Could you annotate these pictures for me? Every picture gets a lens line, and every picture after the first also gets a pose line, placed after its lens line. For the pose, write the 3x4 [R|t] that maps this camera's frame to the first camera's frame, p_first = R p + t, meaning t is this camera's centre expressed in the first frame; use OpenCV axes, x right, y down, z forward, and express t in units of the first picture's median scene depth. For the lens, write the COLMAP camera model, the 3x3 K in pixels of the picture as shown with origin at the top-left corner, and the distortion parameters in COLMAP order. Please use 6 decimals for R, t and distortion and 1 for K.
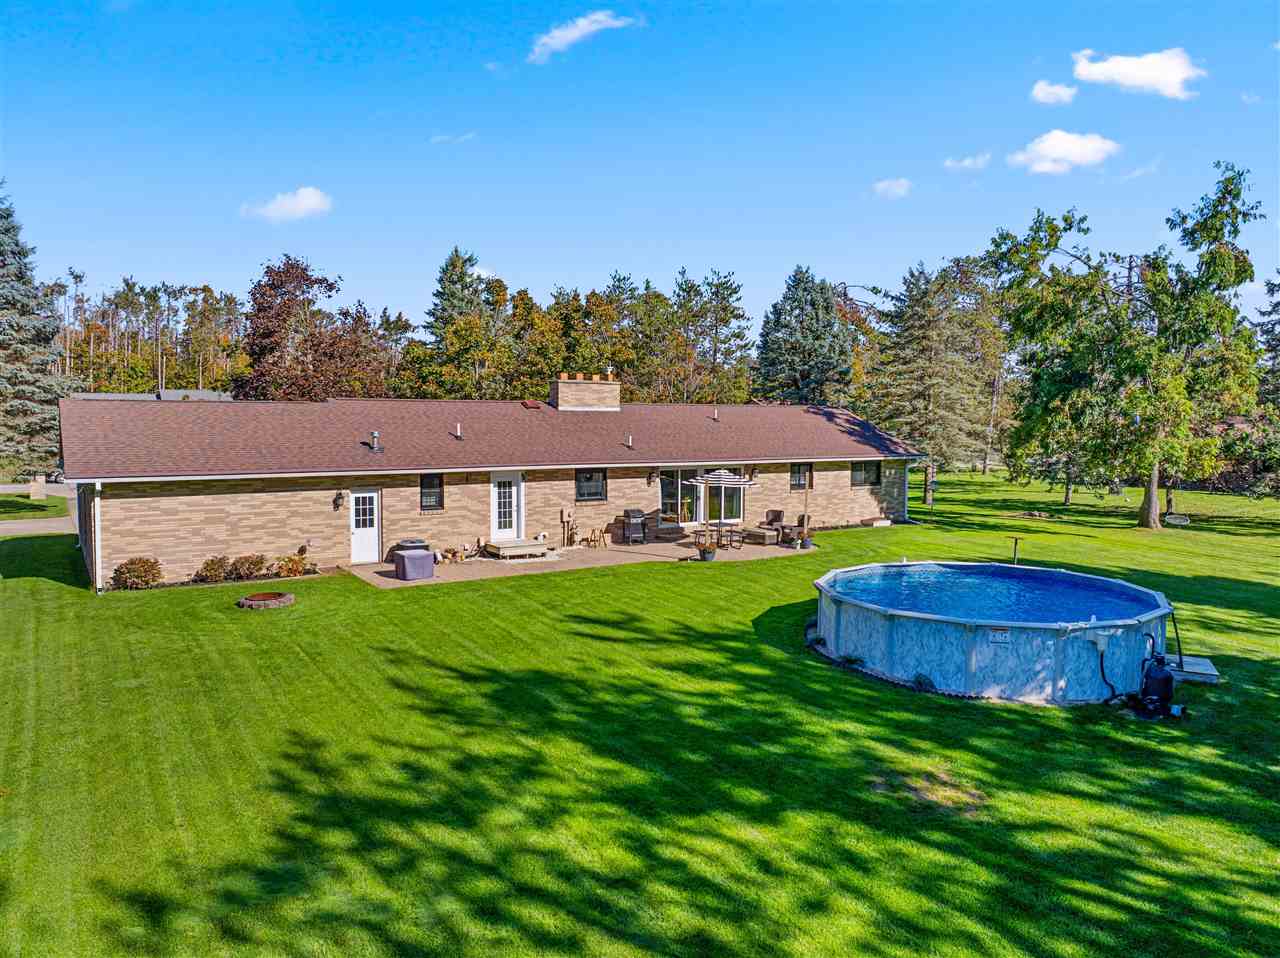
lens RADIAL K [[896.7, 0, 649.6], [0, 896.7, 481.4], [0, 0, 1]] dist [-0.039936, 0.005581]
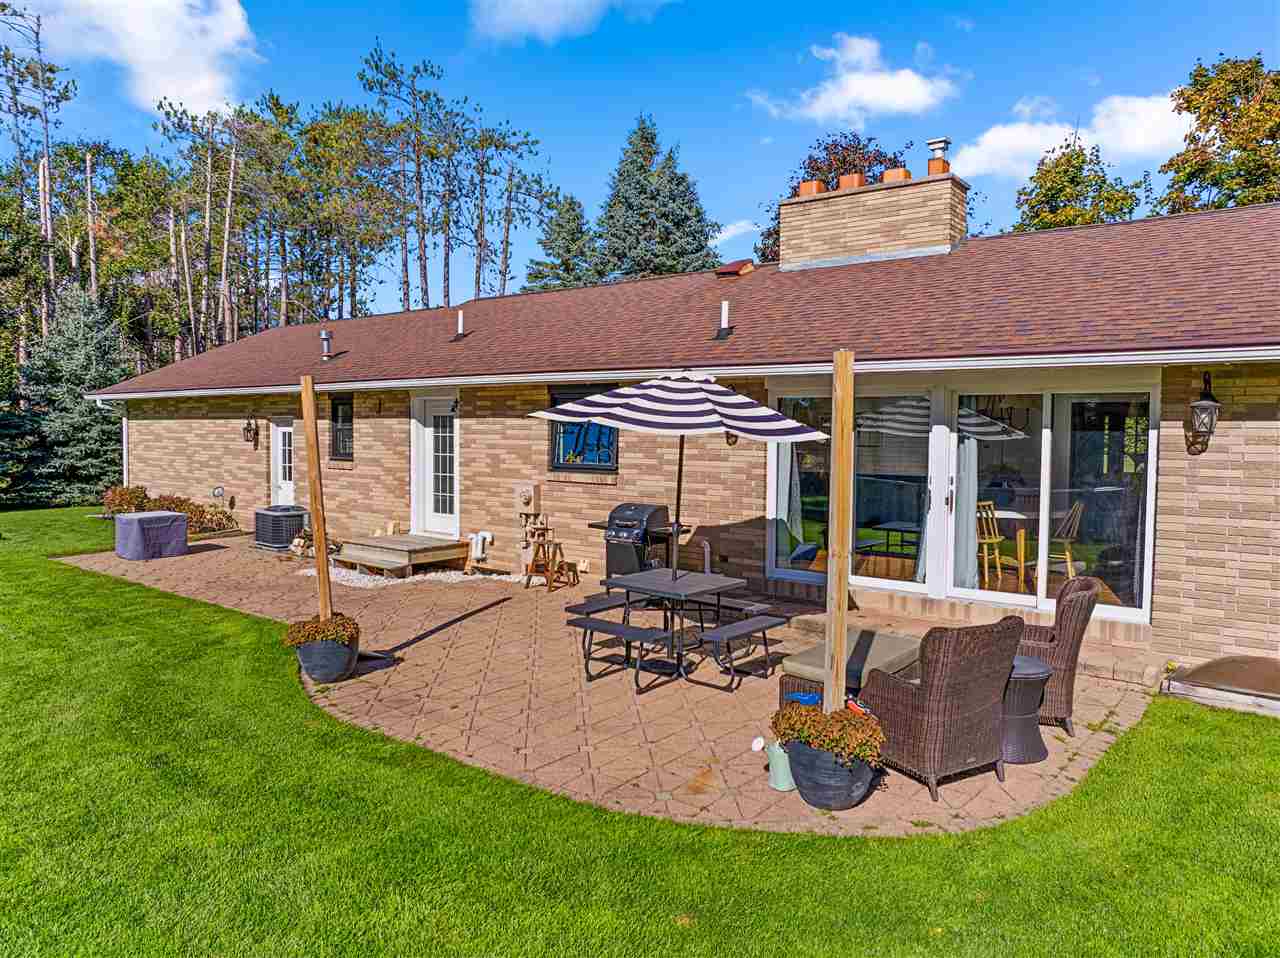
lens RADIAL K [[896.7, 0, 645.1], [0, 896.7, 474.3], [0, 0, 1]] dist [-0.039936, 0.005581]
pose [[0.295248, 0.044529, -0.954382, 0.332666], [-0.073256, 0.997028, 0.023856, 0.011890], [0.952608, 0.062871, 0.297633, 0.950380]]
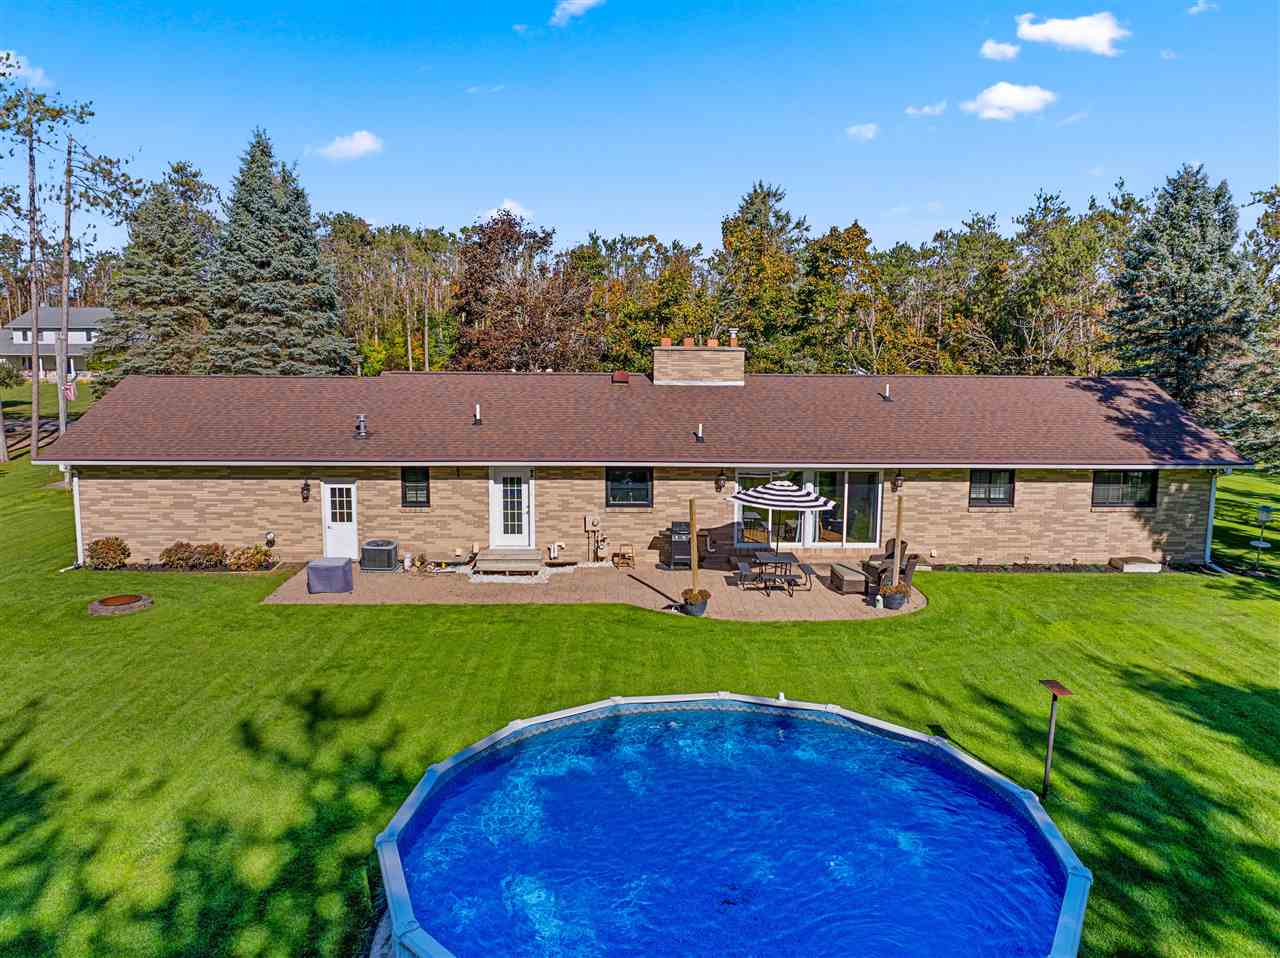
lens RADIAL K [[896.7, 0, 644.3], [0, 896.7, 469.1], [0, 0, 1]] dist [-0.039936, 0.005581]
pose [[0.846388, 0.070559, -0.527871, 0.372834], [-0.040208, 0.996822, 0.068772, -0.068519], [0.531046, -0.036983, 0.846535, 0.361112]]
